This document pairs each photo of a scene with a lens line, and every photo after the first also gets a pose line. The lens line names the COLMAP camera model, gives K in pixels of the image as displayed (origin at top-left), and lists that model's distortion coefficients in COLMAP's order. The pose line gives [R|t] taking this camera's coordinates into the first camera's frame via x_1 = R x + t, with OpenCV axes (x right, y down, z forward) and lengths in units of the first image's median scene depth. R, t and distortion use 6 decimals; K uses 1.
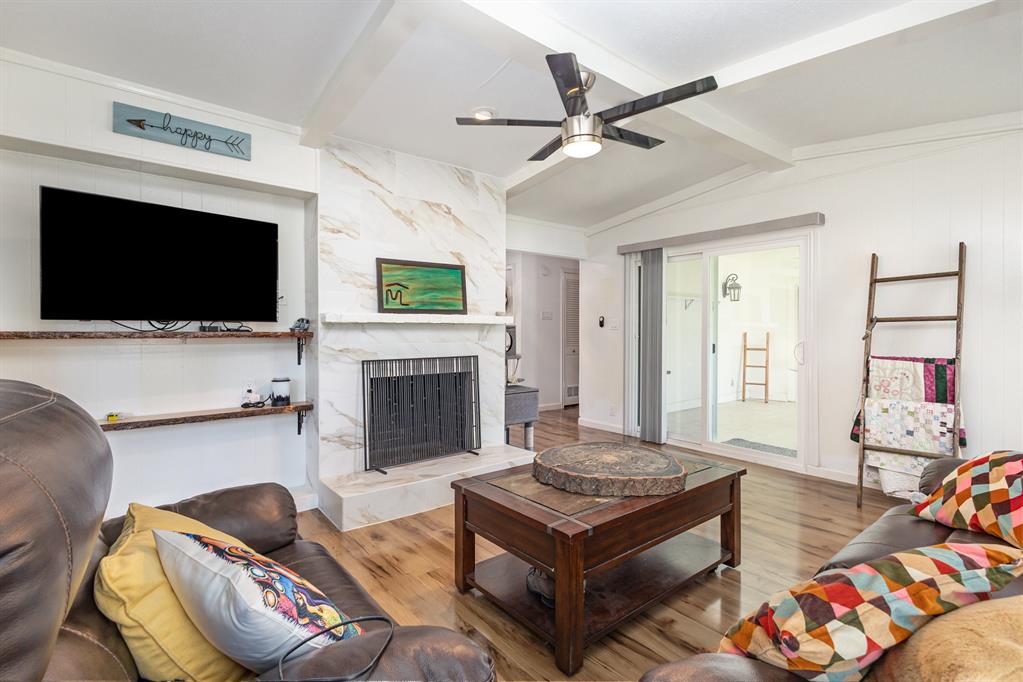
lens RADIAL K [[472.1, 0, 507.7], [0, 472.1, 331.5], [0, 0, 1]] dist [0.003115, -0.002330]
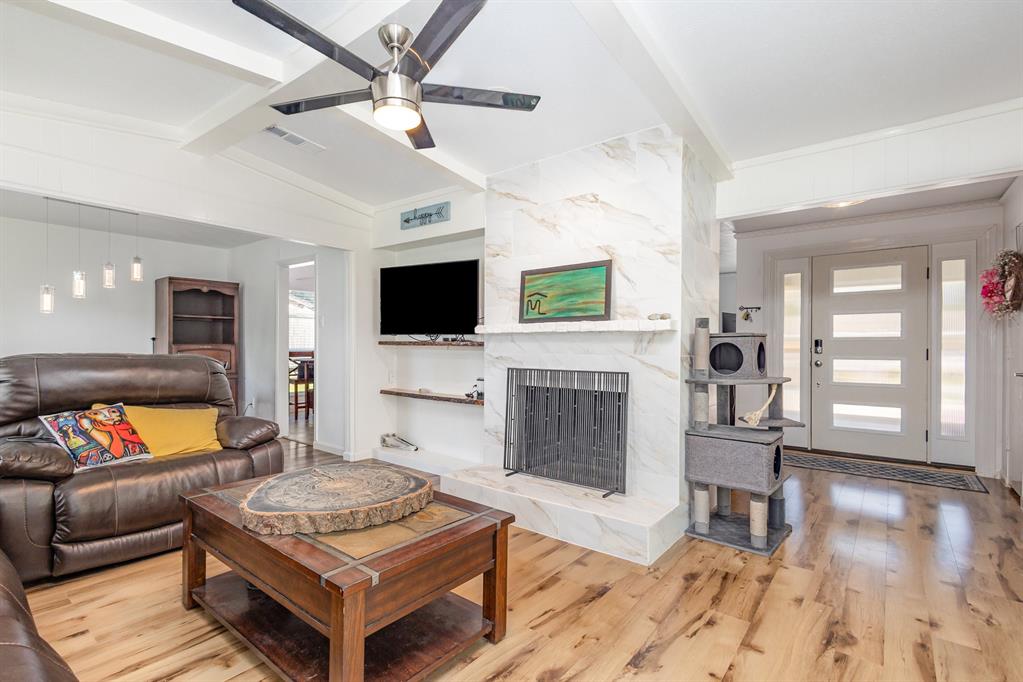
lens RADIAL K [[472.1, 0, 507.5], [0, 472.1, 344.9], [0, 0, 1]] dist [0.003115, -0.002330]
pose [[0.219888, 0.002195, -0.975523, 0.760553], [-0.007236, 0.999974, 0.000619, 0.007948], [0.975498, 0.006922, 0.219898, 0.757171]]
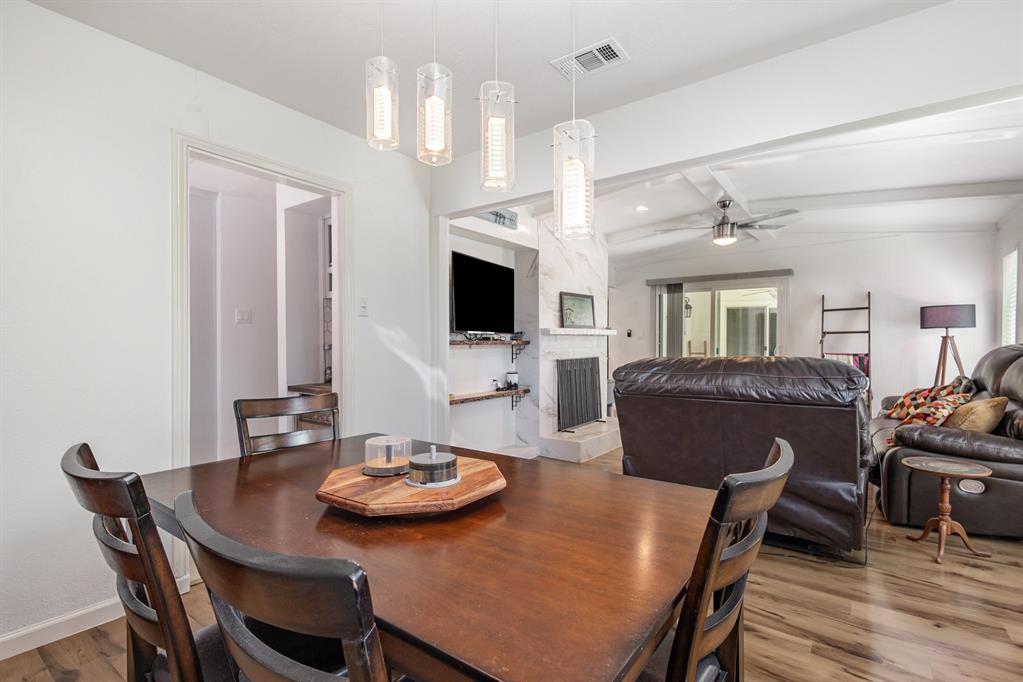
lens RADIAL K [[472.1, 0, 504.7], [0, 472.1, 346.3], [0, 0, 1]] dist [0.003115, -0.002330]
pose [[0.969327, -0.006729, 0.245683, -0.847159], [0.004154, 0.999931, 0.010995, 0.002009], [-0.245740, -0.009637, 0.969288, -0.434866]]
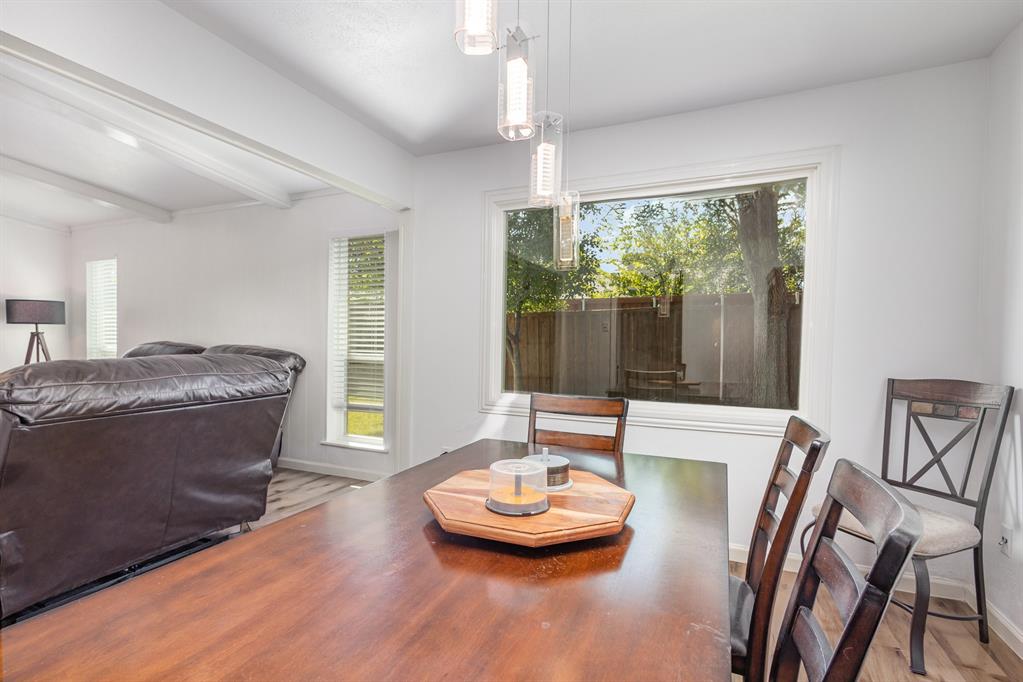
lens RADIAL K [[472.1, 0, 512.2], [0, 472.1, 346.3], [0, 0, 1]] dist [0.003115, -0.002330]
pose [[-0.474675, -0.012008, 0.880079, -1.105986], [-0.018112, 0.999828, 0.003873, 0.003193], [-0.879975, -0.014102, -0.474811, 0.102262]]
